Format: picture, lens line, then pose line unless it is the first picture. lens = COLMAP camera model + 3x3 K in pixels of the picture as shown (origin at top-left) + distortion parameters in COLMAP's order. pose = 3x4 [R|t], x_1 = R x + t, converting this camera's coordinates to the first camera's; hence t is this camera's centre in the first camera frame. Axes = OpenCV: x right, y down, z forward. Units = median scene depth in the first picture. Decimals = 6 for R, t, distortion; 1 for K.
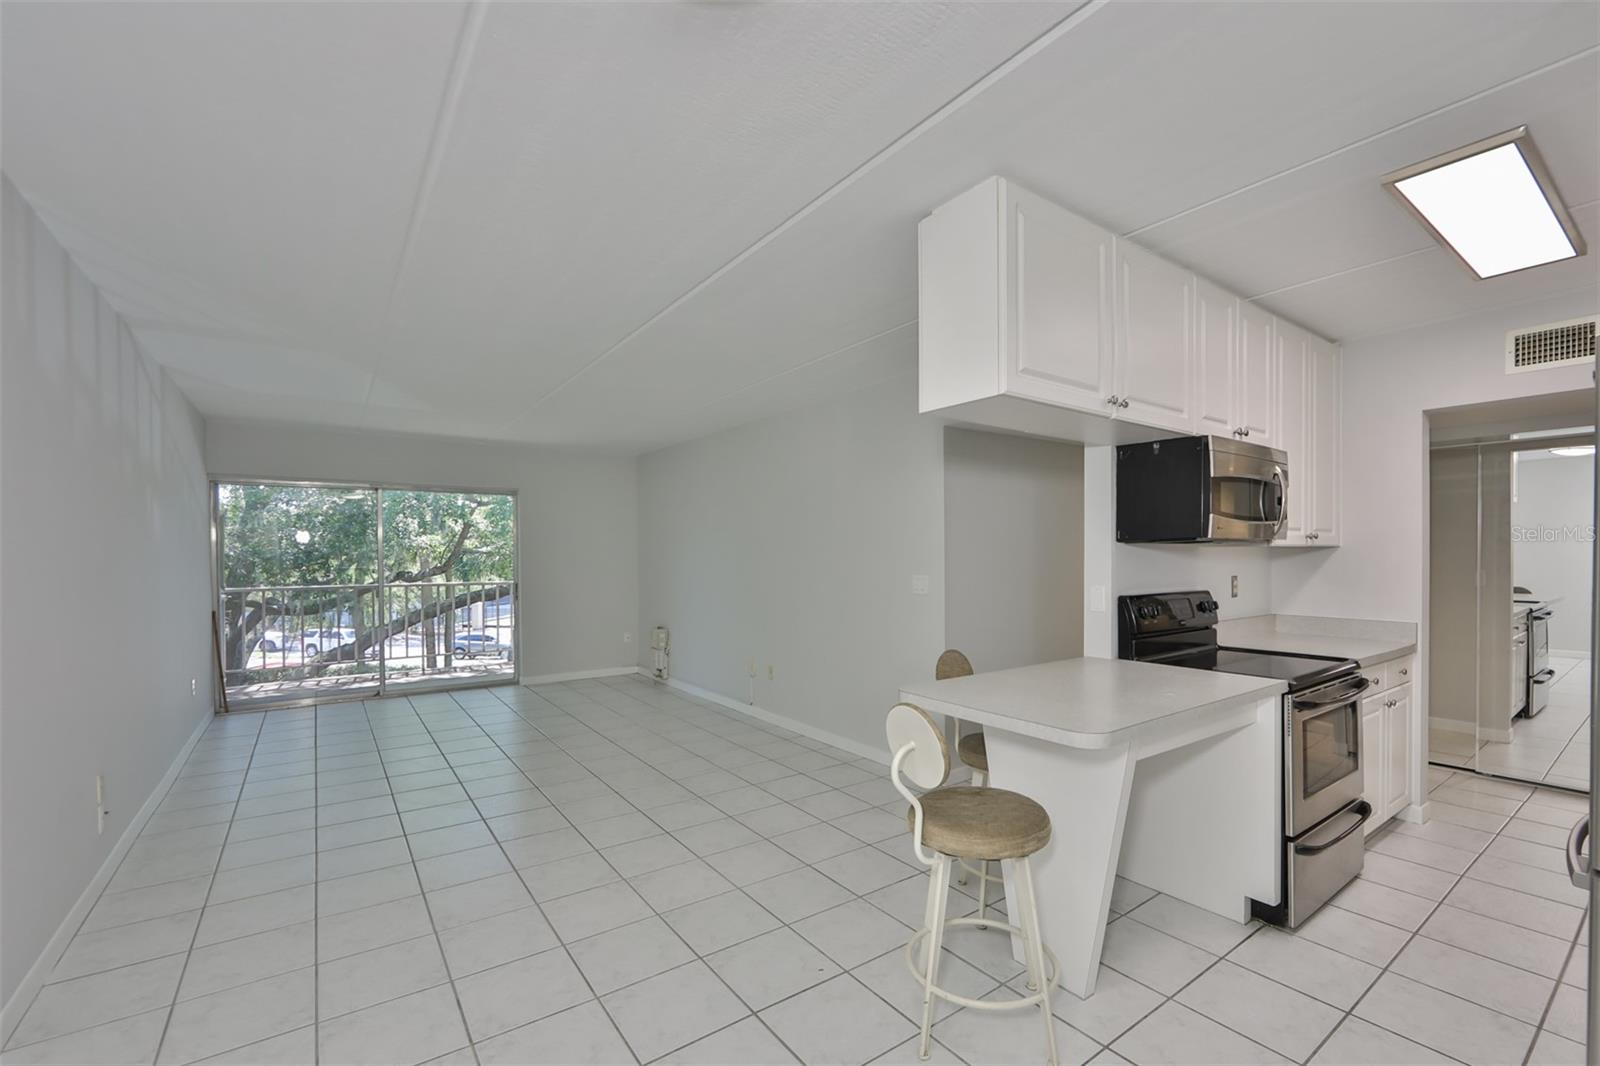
lens RADIAL K [[684.8, 0, 803.5], [0, 684.8, 558.6], [0, 0, 1]] dist [0.002466, 0.000322]
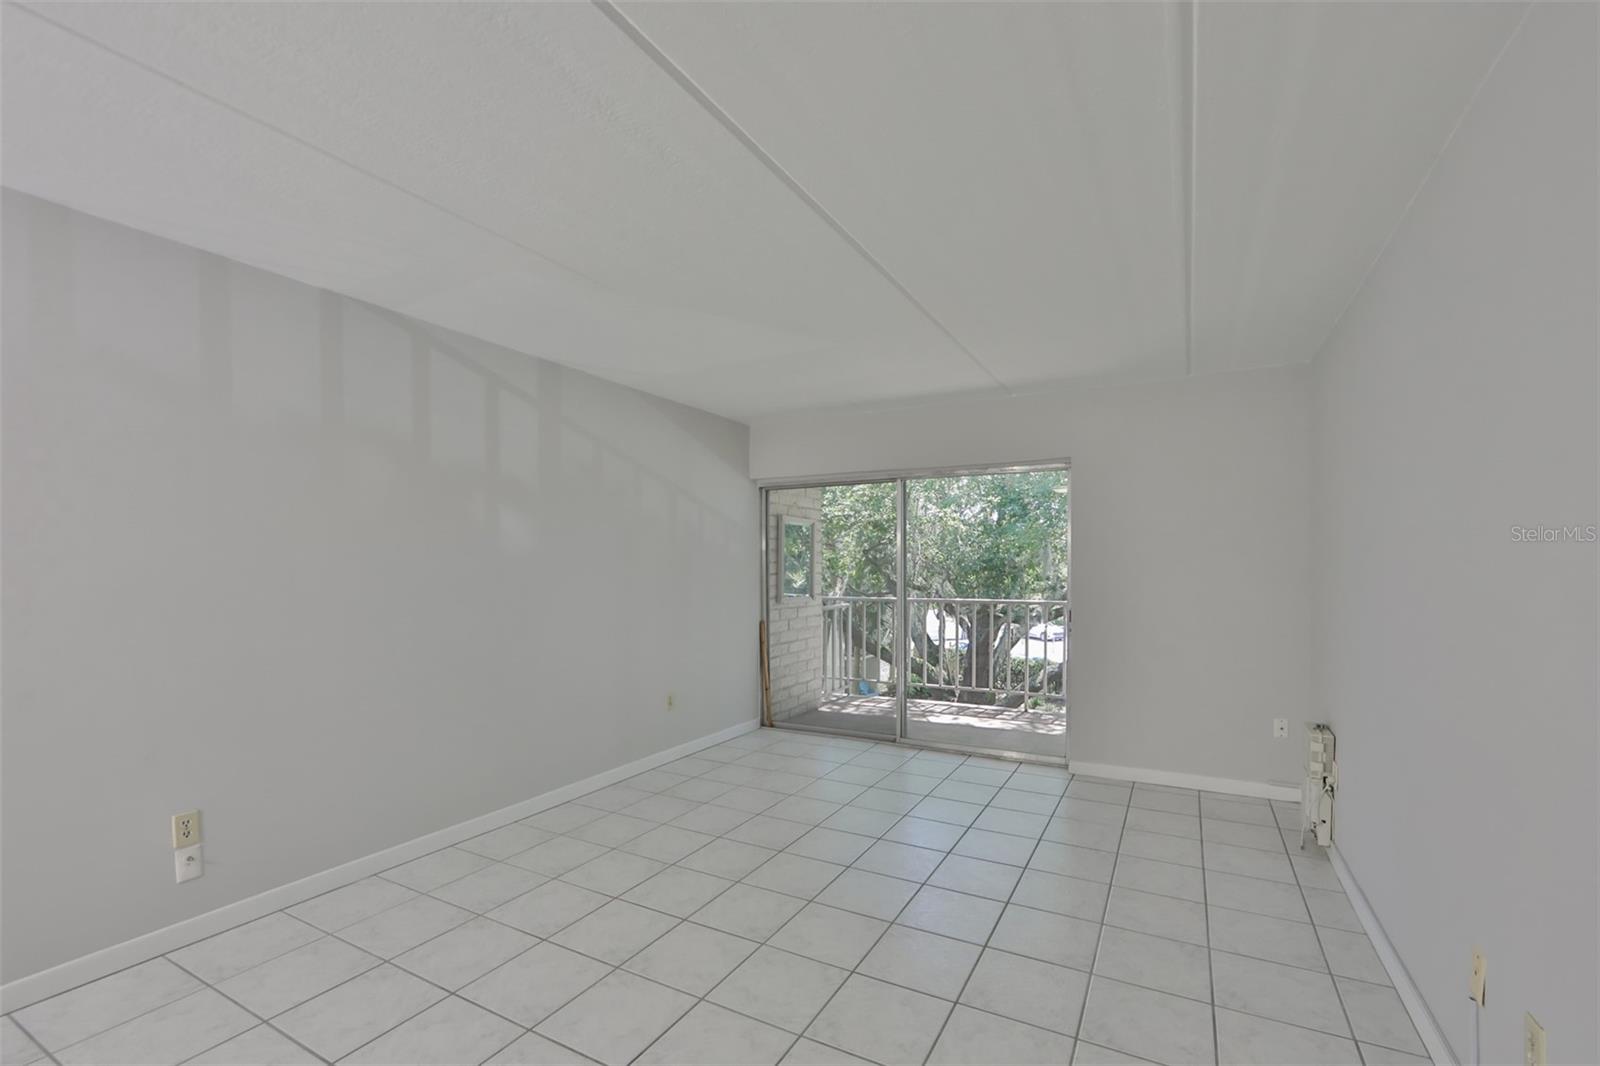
lens RADIAL K [[684.8, 0, 803.5], [0, 684.8, 558.6], [0, 0, 1]] dist [0.002466, 0.000322]
pose [[0.422585, -0.004146, -0.906314, 0.059192], [-0.002671, 0.999980, -0.005819, -0.007116], [0.906319, 0.004880, 0.422565, 0.513402]]
